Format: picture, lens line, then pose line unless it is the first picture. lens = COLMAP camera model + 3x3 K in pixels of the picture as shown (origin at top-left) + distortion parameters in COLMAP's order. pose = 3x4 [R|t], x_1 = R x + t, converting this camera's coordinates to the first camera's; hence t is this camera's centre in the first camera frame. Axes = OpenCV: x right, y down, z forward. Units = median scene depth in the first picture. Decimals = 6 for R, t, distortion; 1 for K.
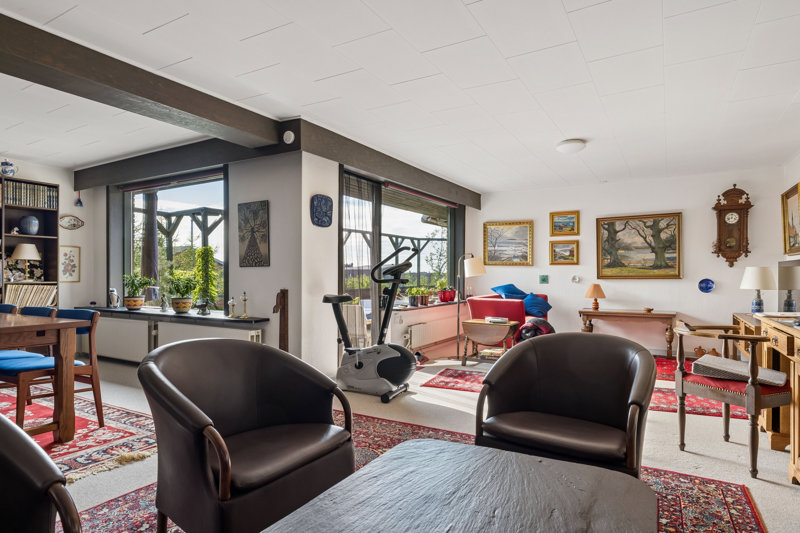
lens RADIAL K [[456.6, 0, 403.8], [0, 456.6, 278.1], [0, 0, 1]] dist [0.002364, 0.000684]
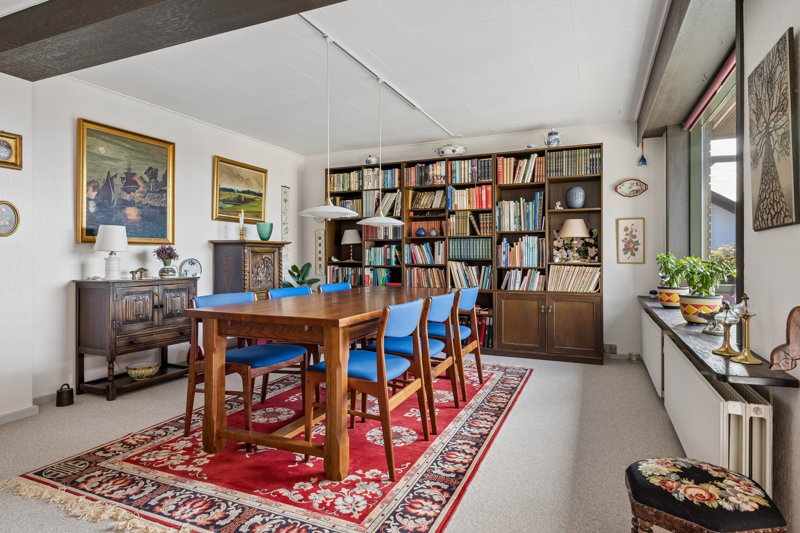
lens RADIAL K [[452.4, 0, 400.4], [0, 452.4, 256.9], [0, 0, 1]] dist [0.003855, 0.001166]
pose [[0.116904, -0.000836, -0.993143, -0.000600], [-0.003618, 0.999993, -0.001268, -0.000088], [0.993137, 0.003742, 0.116900, 0.566876]]
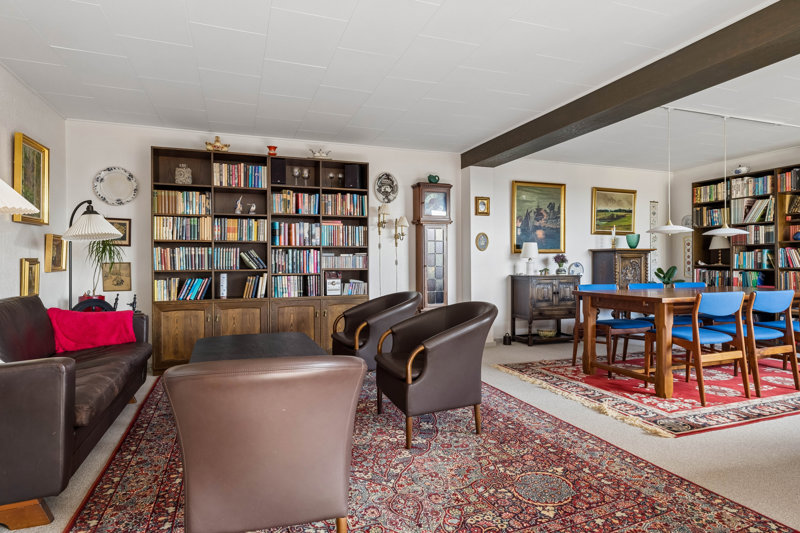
lens RADIAL K [[448.5, 0, 400.0], [0, 448.5, 266.5], [0, 0, 1]] dist [-0.004283, -0.000825]
pose [[-0.637235, 0.008233, -0.770626, 0.331592], [-0.000756, 0.999936, 0.011308, 0.000946], [0.770669, 0.007788, -0.637188, 0.676078]]
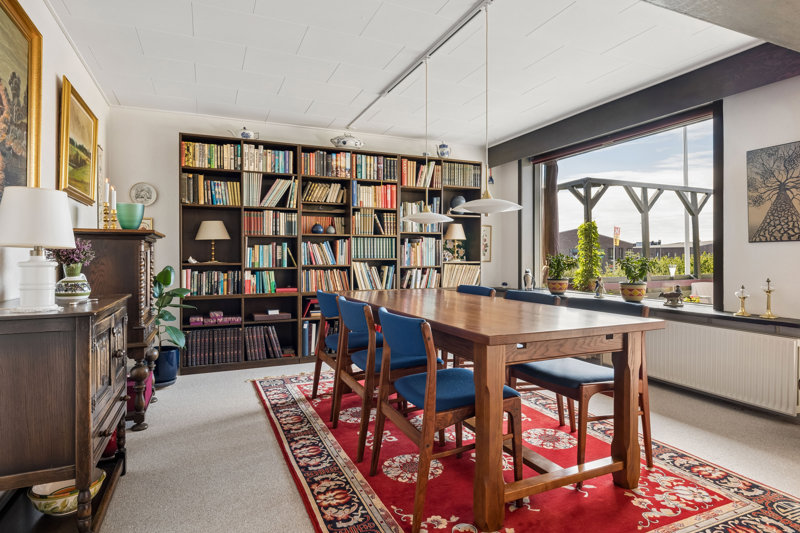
lens RADIAL K [[452.4, 0, 400.4], [0, 452.4, 256.9], [0, 0, 1]] dist [0.003855, 0.001166]
pose [[0.813326, 0.000058, -0.581809, -0.343190], [-0.000688, 0.999999, -0.000861, -0.001332], [0.581808, 0.001101, 0.813325, 0.117780]]
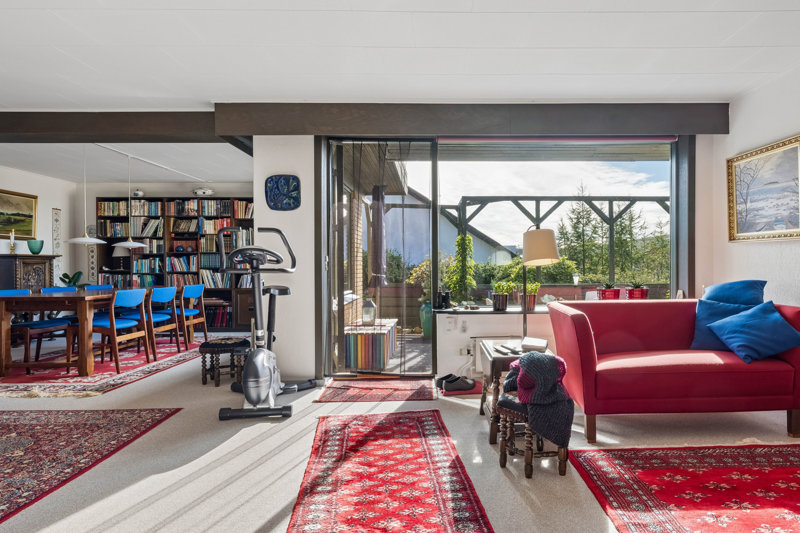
lens RADIAL K [[468.1, 0, 449.0], [0, 468.1, 266.2], [0, 0, 1]] dist [0.003536, 0.000348]
pose [[0.529070, -0.000826, -0.848578, 0.661124], [0.000401, 1.000000, -0.000724, -0.000809], [0.848578, 0.000043, 0.529071, 0.667390]]
